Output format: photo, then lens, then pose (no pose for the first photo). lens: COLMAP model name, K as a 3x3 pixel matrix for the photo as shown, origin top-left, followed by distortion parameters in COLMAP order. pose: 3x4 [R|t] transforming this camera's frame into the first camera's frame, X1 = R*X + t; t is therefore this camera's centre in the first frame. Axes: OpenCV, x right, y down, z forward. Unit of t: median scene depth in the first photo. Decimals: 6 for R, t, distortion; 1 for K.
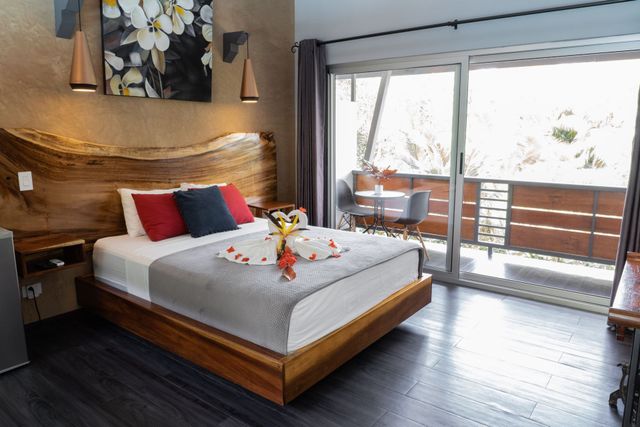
lens RADIAL K [[454.0, 0, 322.9], [0, 454.0, 211.7], [0, 0, 1]] dist [-0.031398, 0.010268]
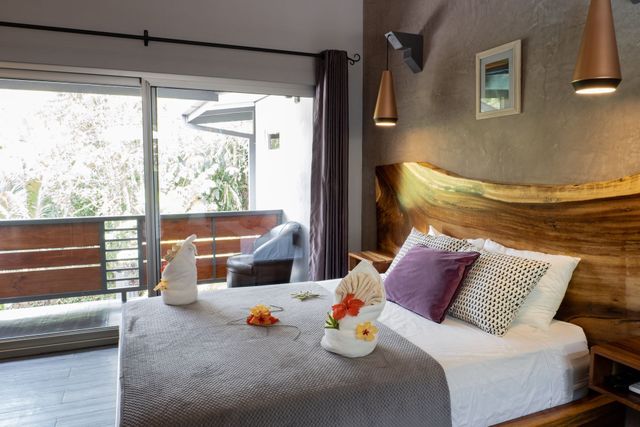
lens RADIAL K [[454.0, 0, 321.2], [0, 454.0, 214.0], [0, 0, 1]] dist [-0.031398, 0.010268]
pose [[0.482890, -0.087487, 0.871300, -0.207529], [0.148426, 0.988777, 0.017023, -0.033080], [-0.863011, 0.121104, 0.490455, 0.210609]]
